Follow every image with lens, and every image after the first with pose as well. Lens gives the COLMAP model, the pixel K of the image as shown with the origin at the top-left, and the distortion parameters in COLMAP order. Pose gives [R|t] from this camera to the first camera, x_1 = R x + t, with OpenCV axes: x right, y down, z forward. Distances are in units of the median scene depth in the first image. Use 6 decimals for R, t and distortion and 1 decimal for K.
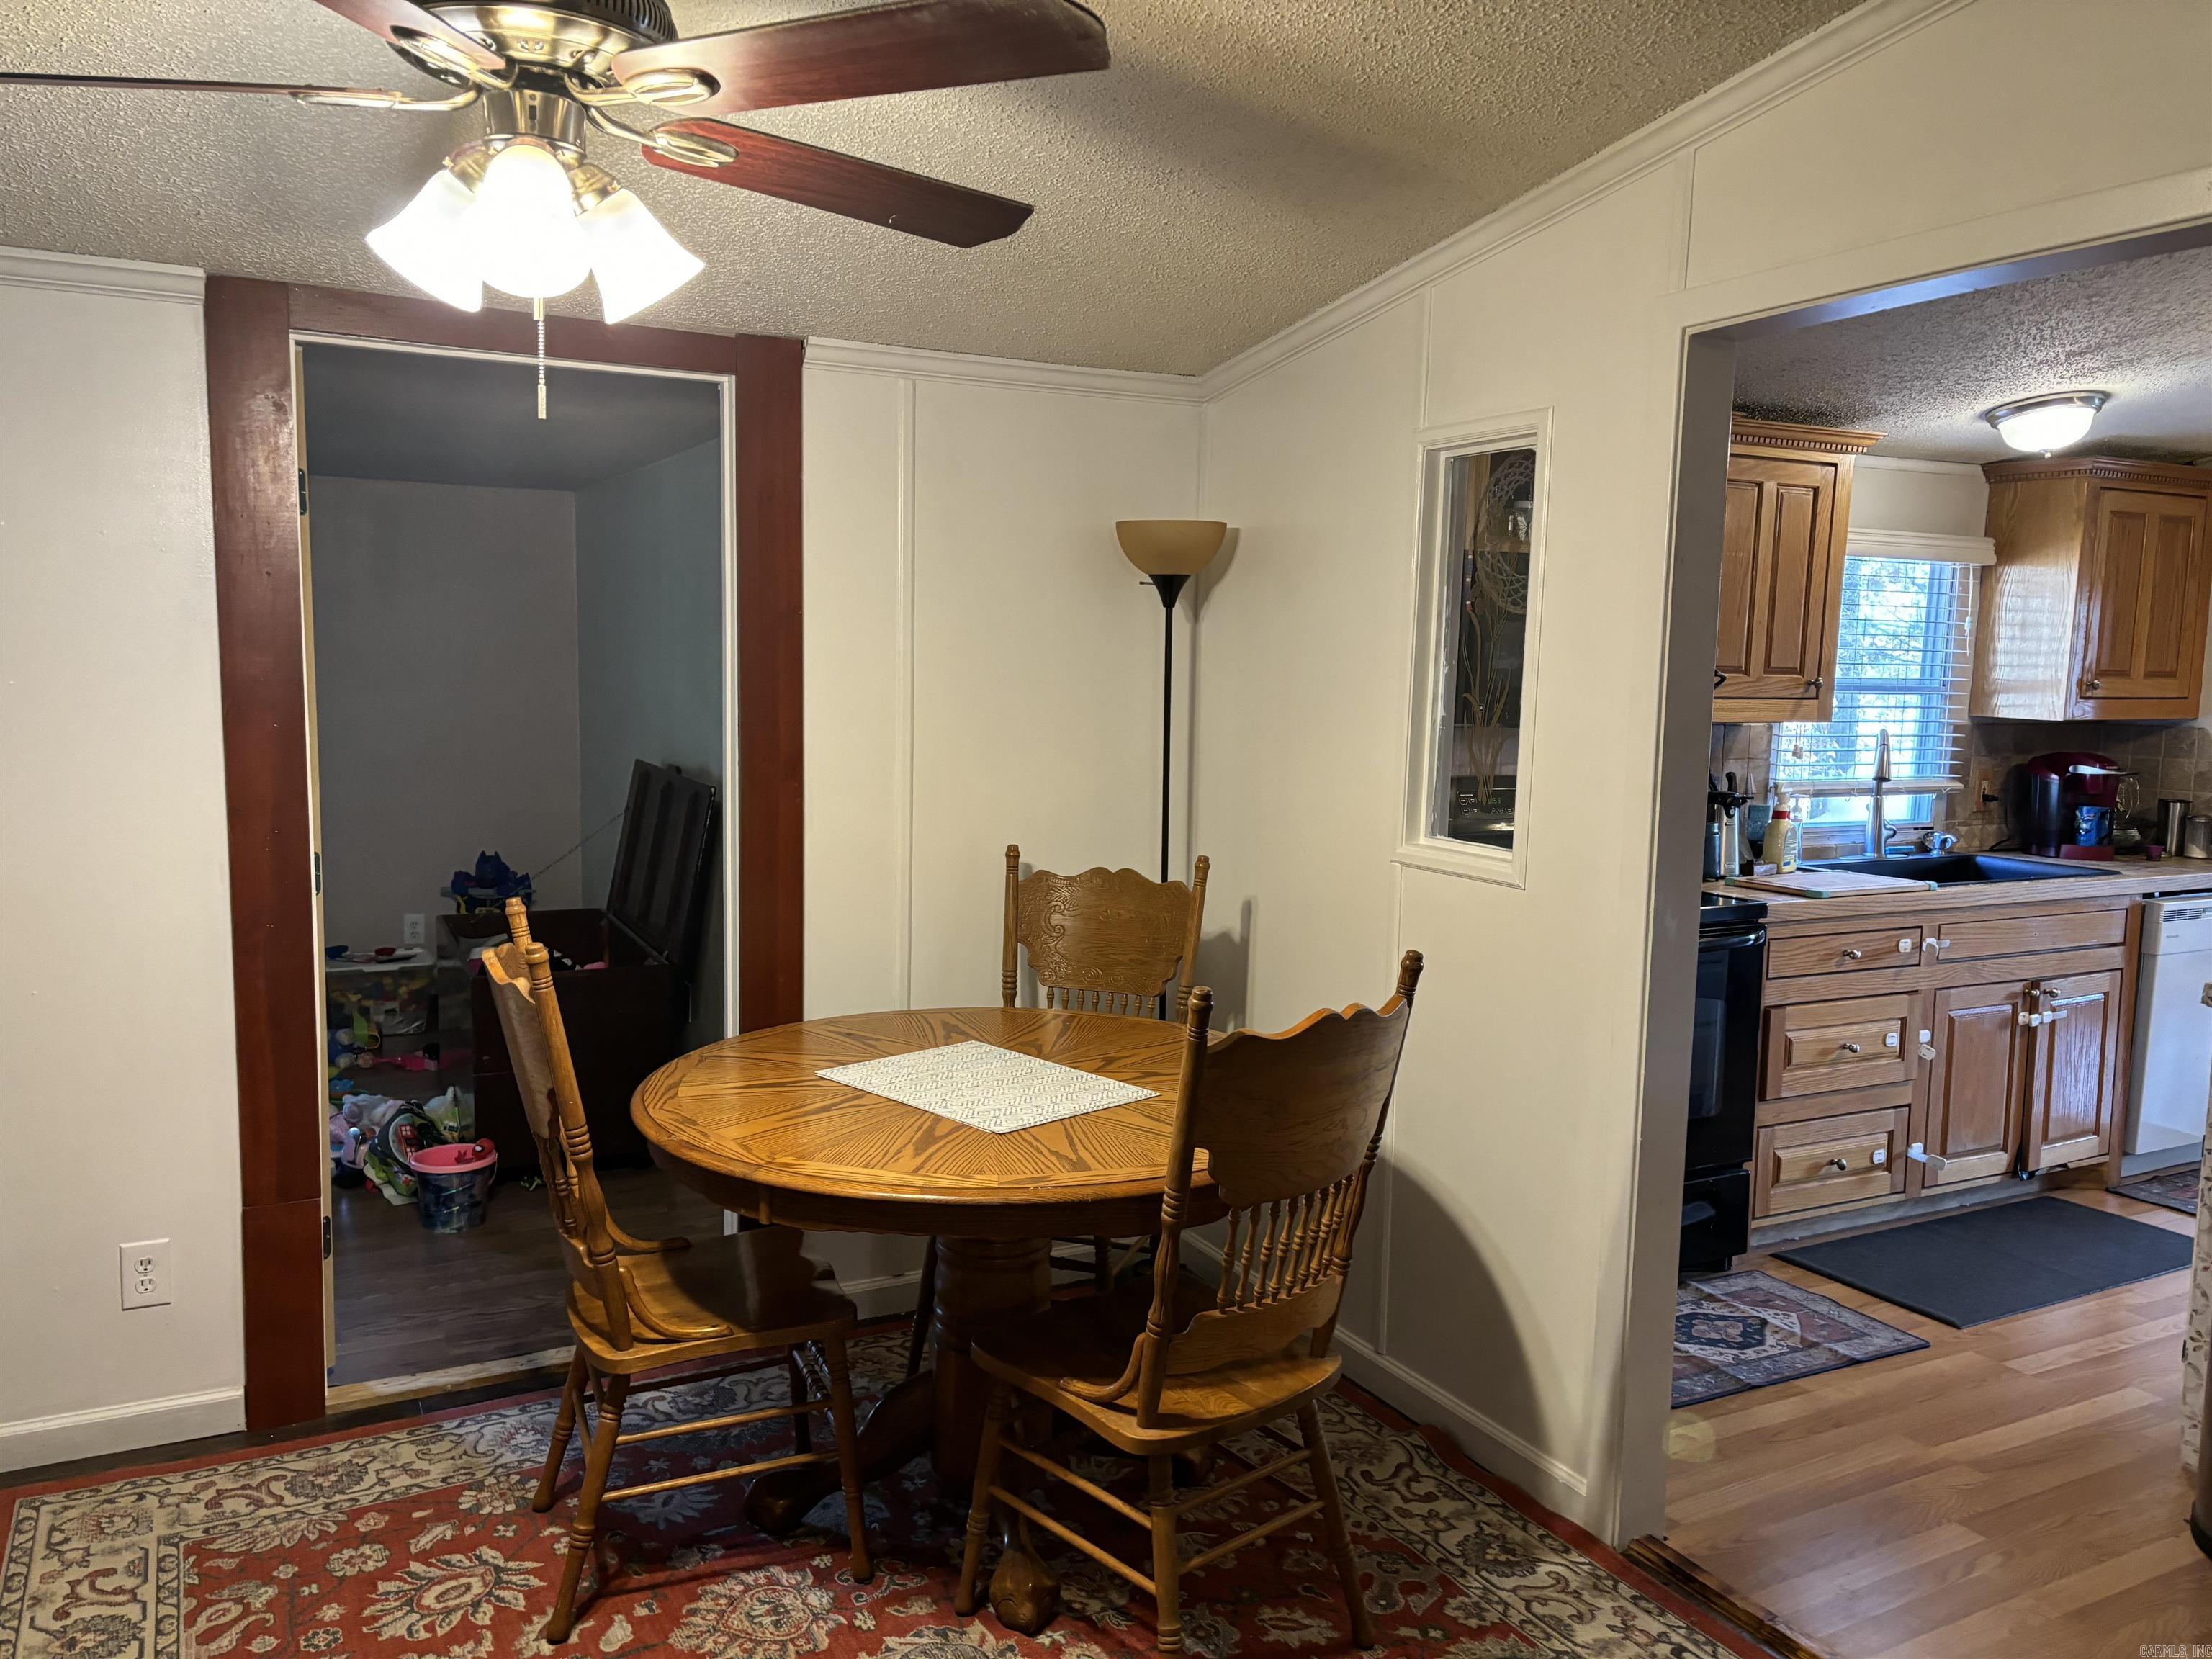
lens RADIAL K [[1655.6, 0, 1104.0], [0, 1655.6, 828.5], [0, 0, 1]] dist [0.020897, -0.023945]
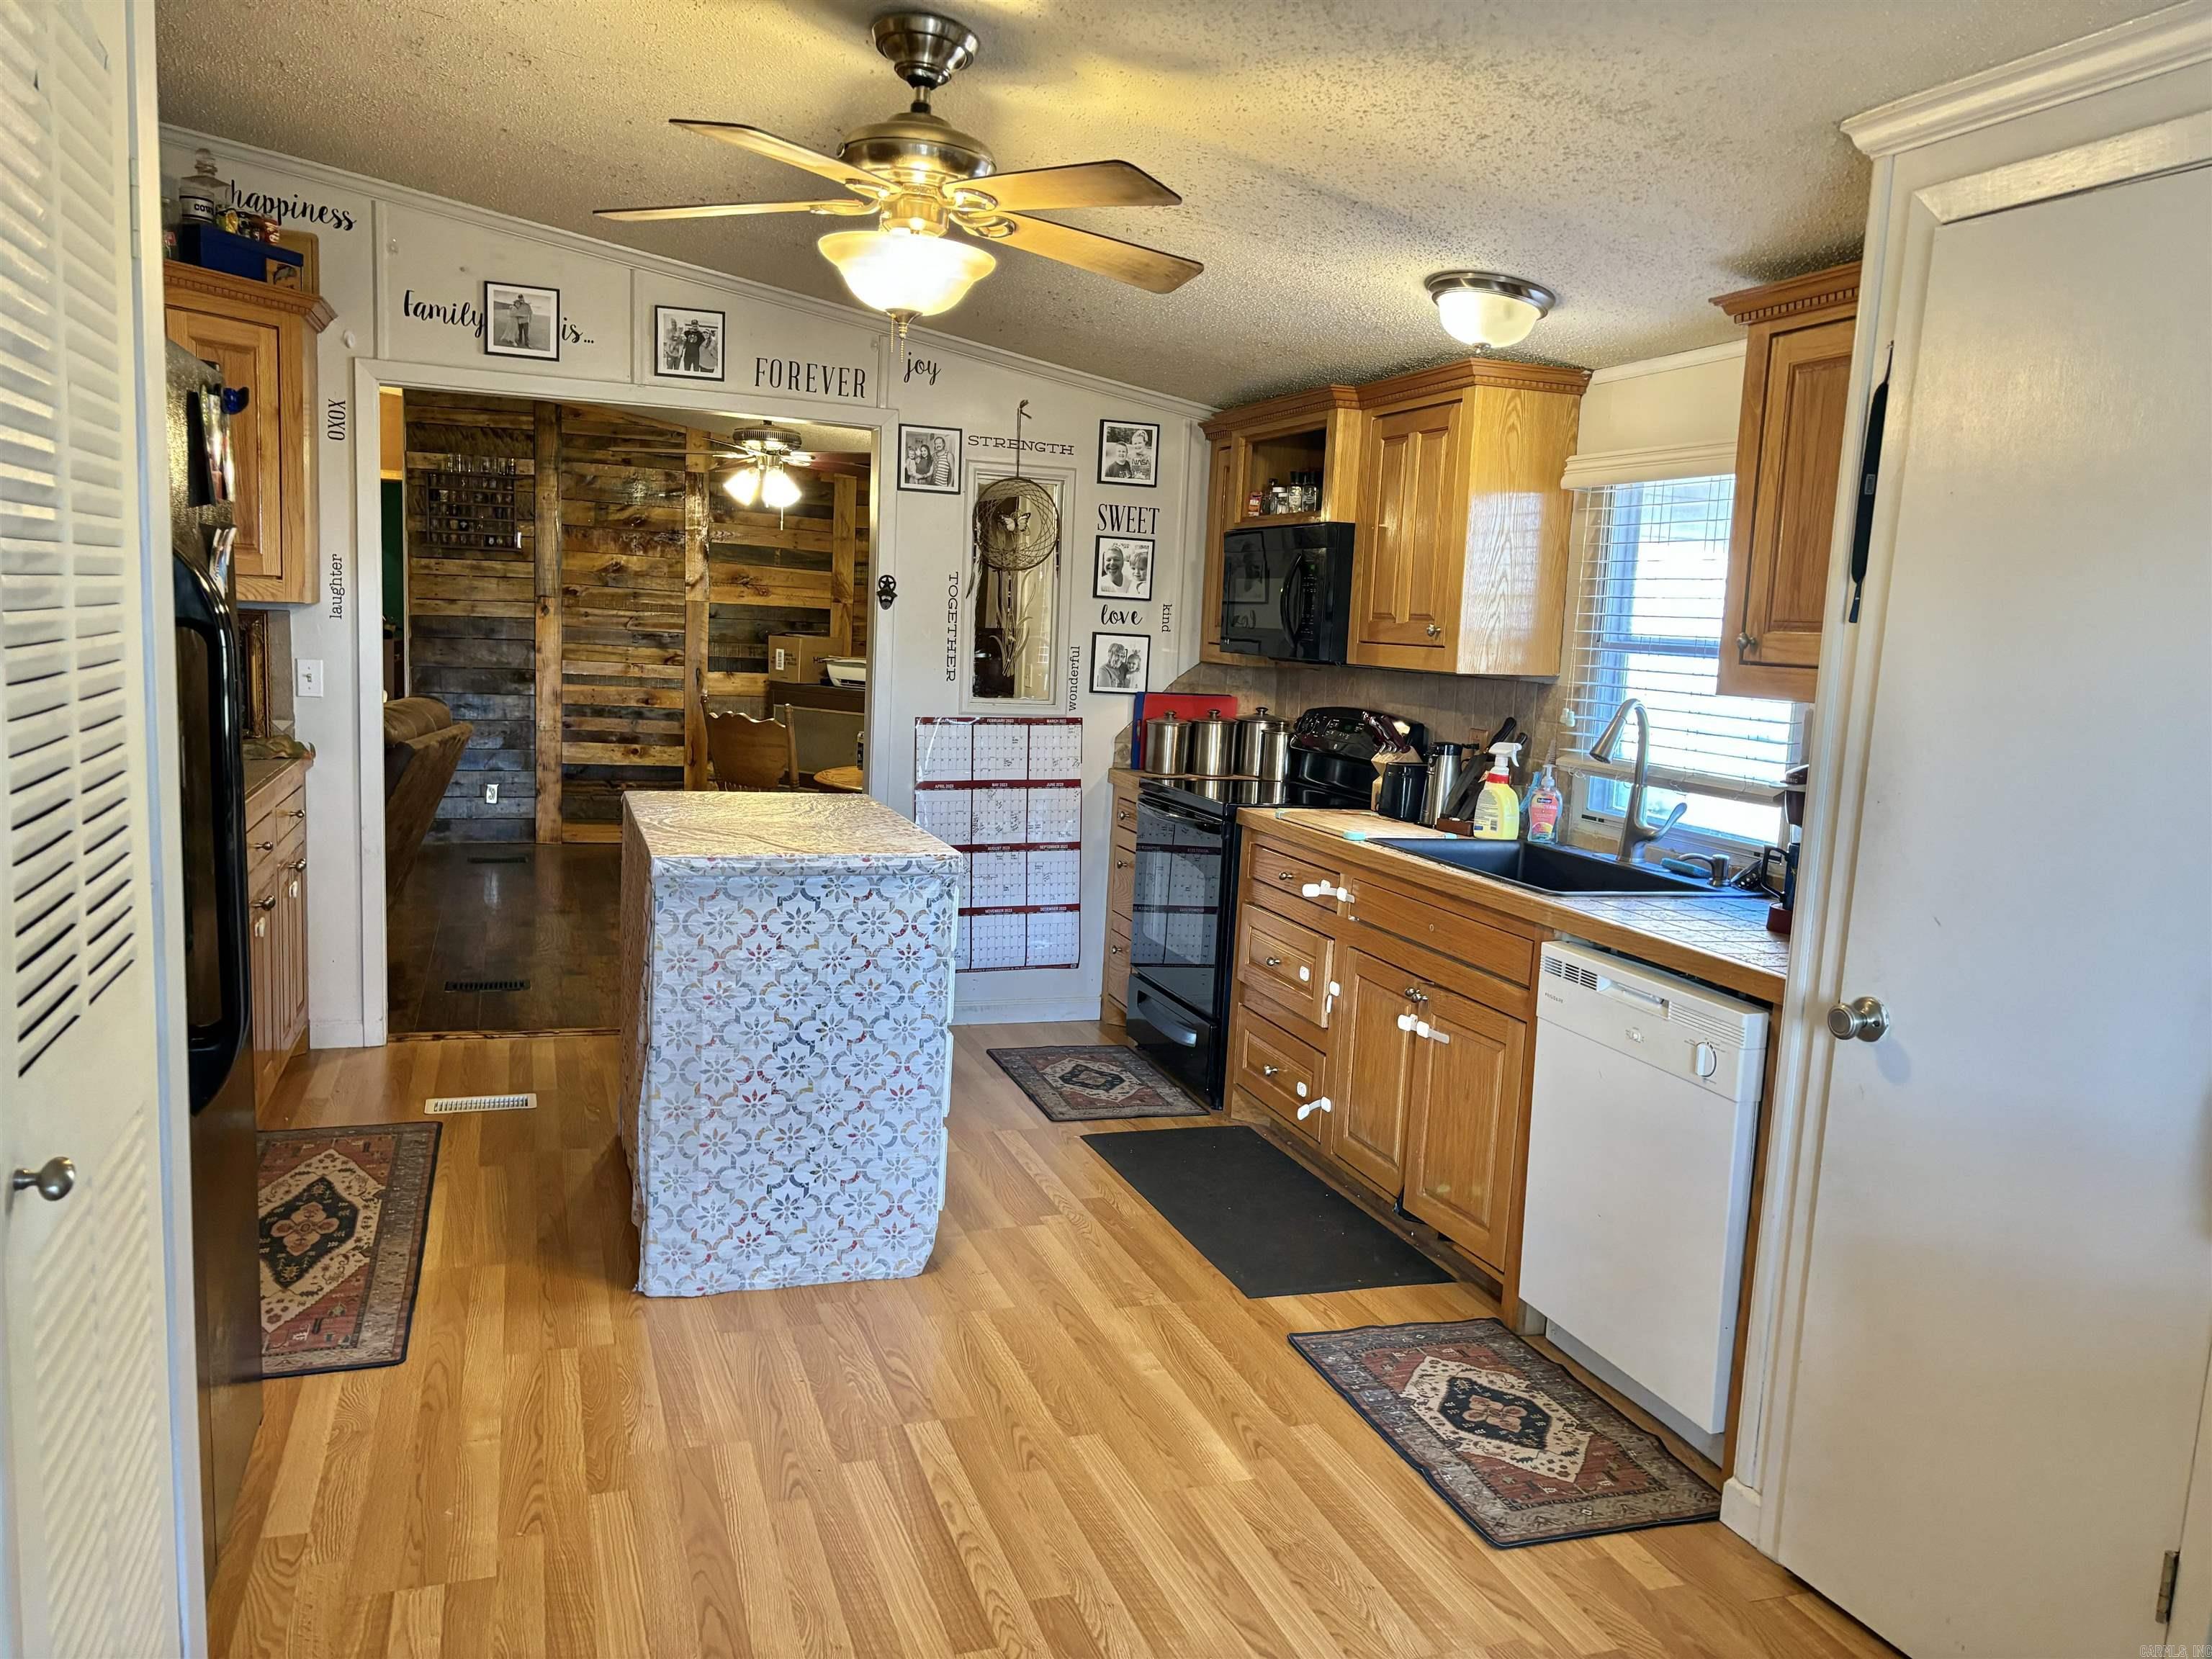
lens RADIAL K [[1655.6, 0, 1105.1], [0, 1655.6, 848.4], [0, 0, 1]] dist [0.020897, -0.023945]
pose [[-0.137134, 0.113706, -0.984005, 1.663845], [-0.147300, 0.980004, 0.133772, -0.075205], [0.979539, 0.163289, -0.117642, 1.103938]]
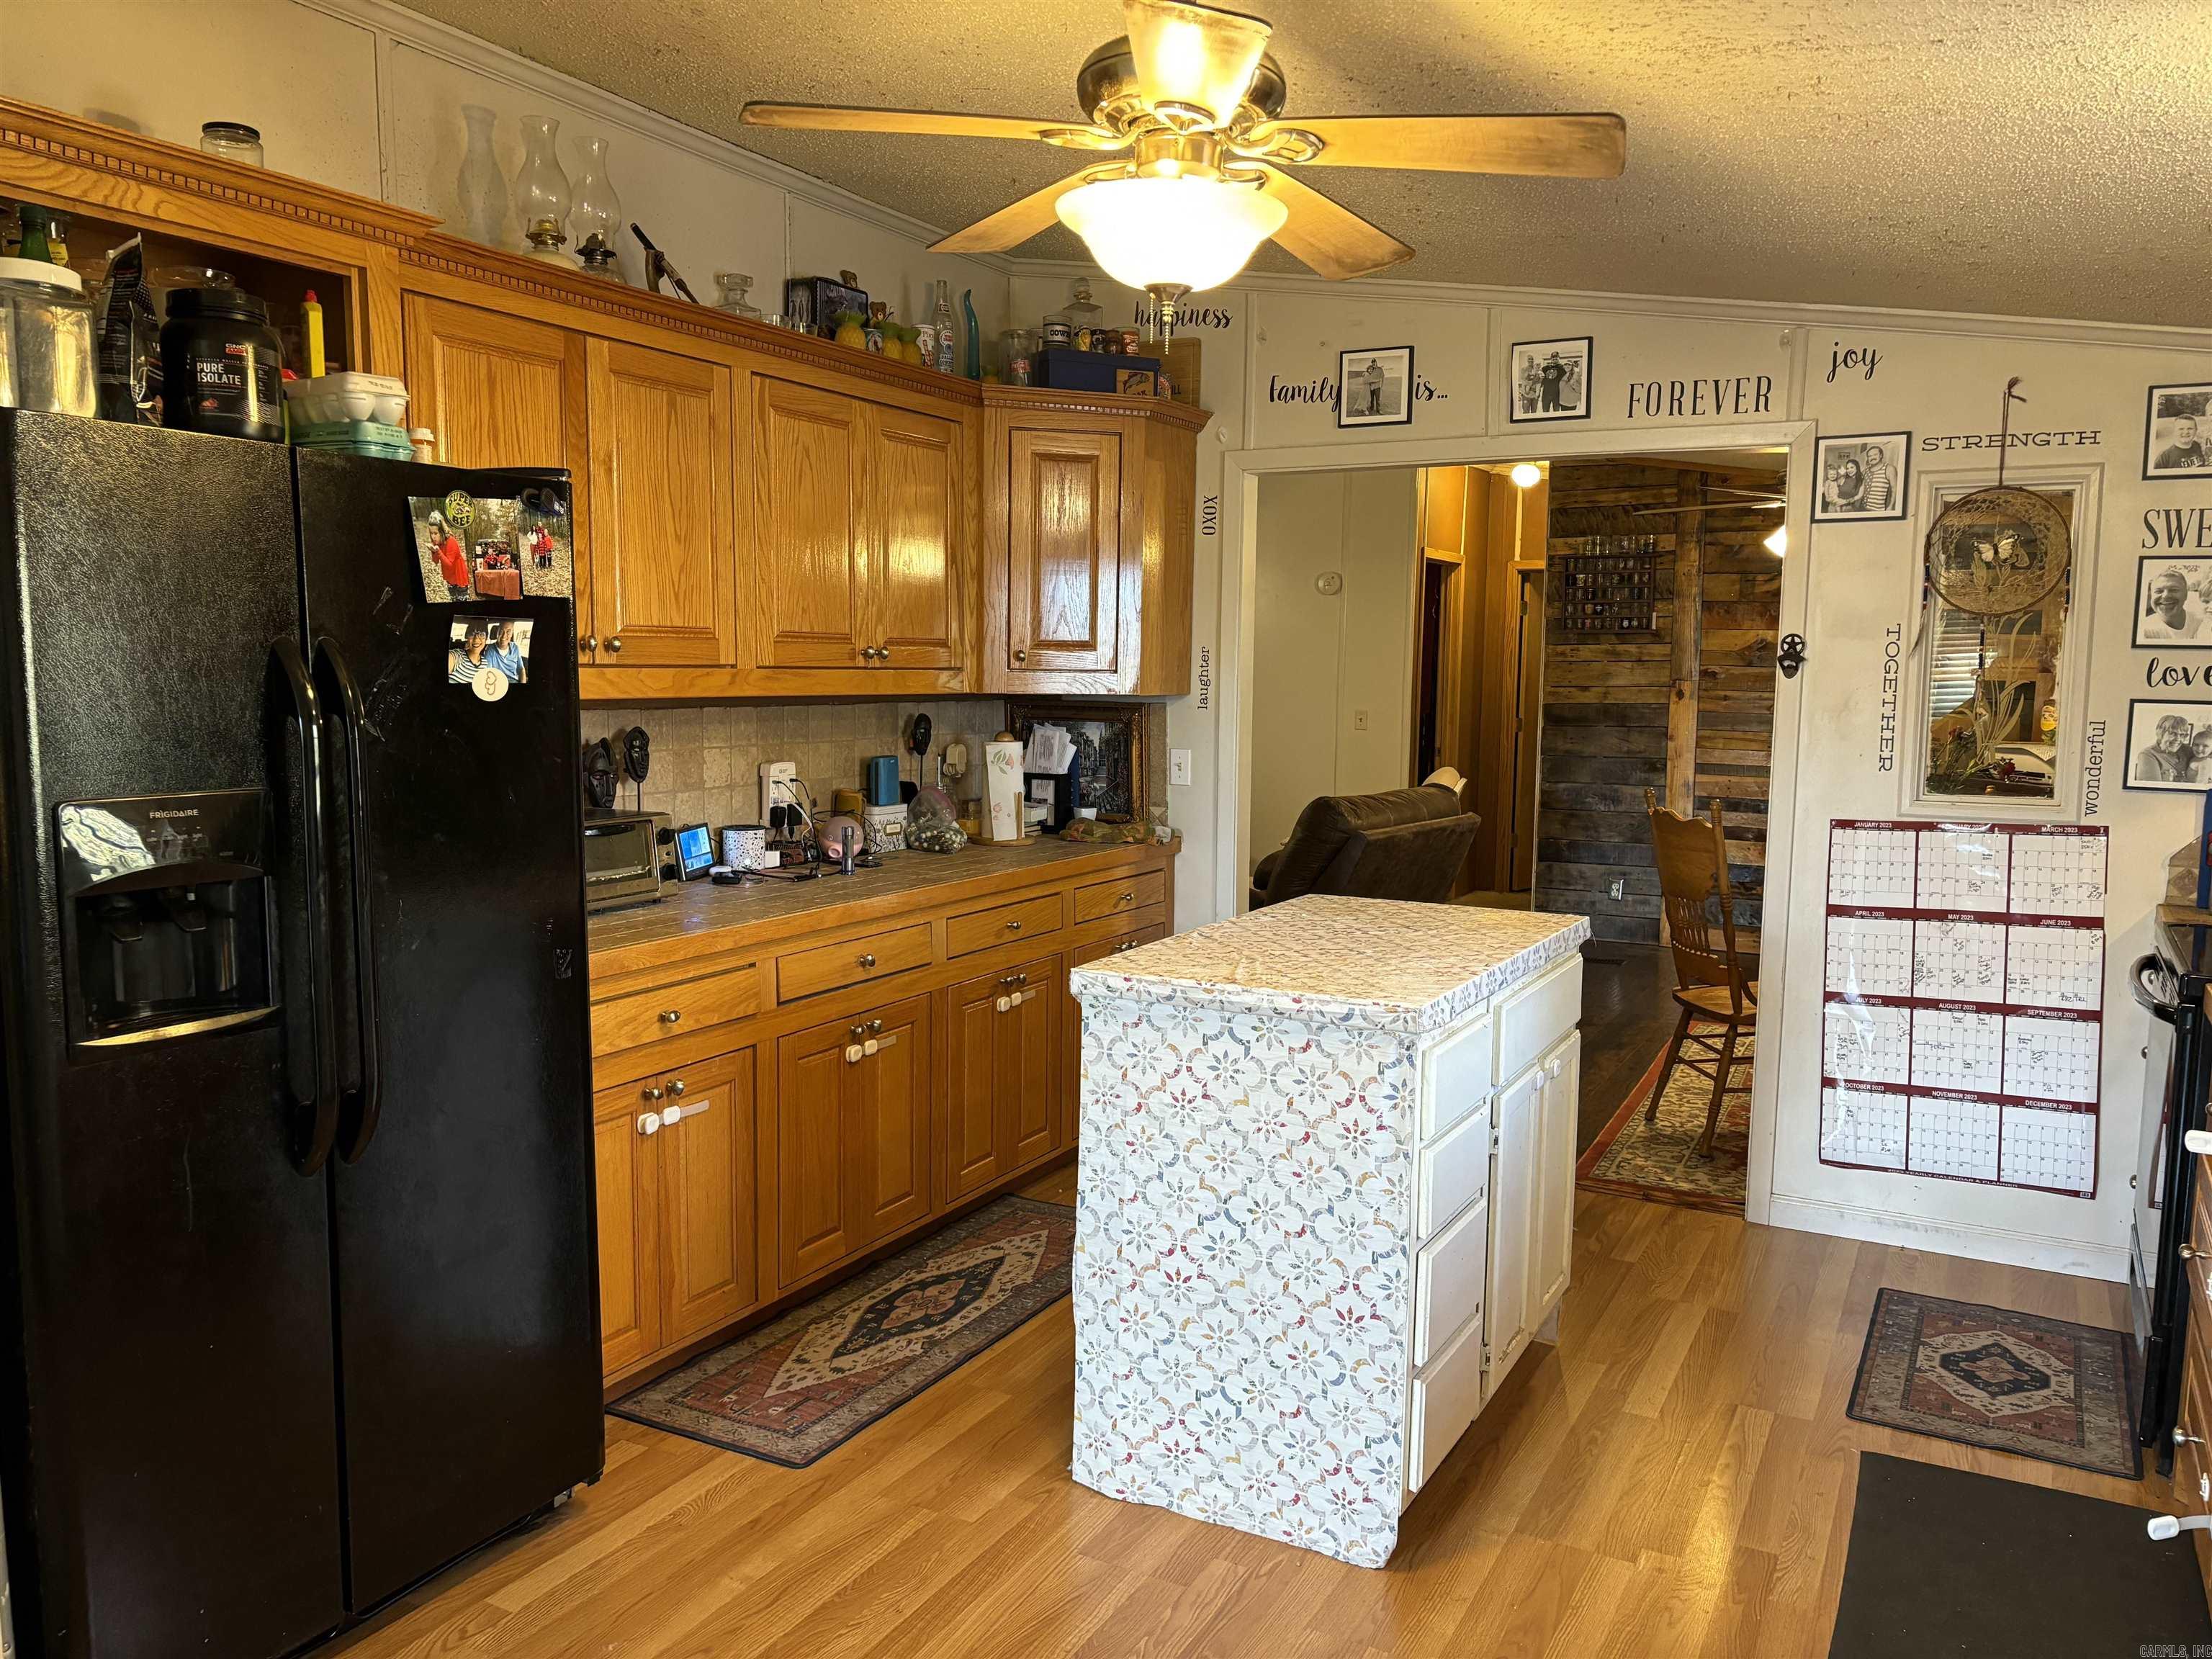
lens RADIAL K [[1655.6, 0, 1097.3], [0, 1655.6, 823.9], [0, 0, 1]] dist [0.020897, -0.023945]
pose [[-0.829957, 0.028893, -0.557078, 1.251288], [-0.077589, 0.982971, 0.166577, -0.111015], [0.552405, 0.181475, -0.813582, 1.375347]]
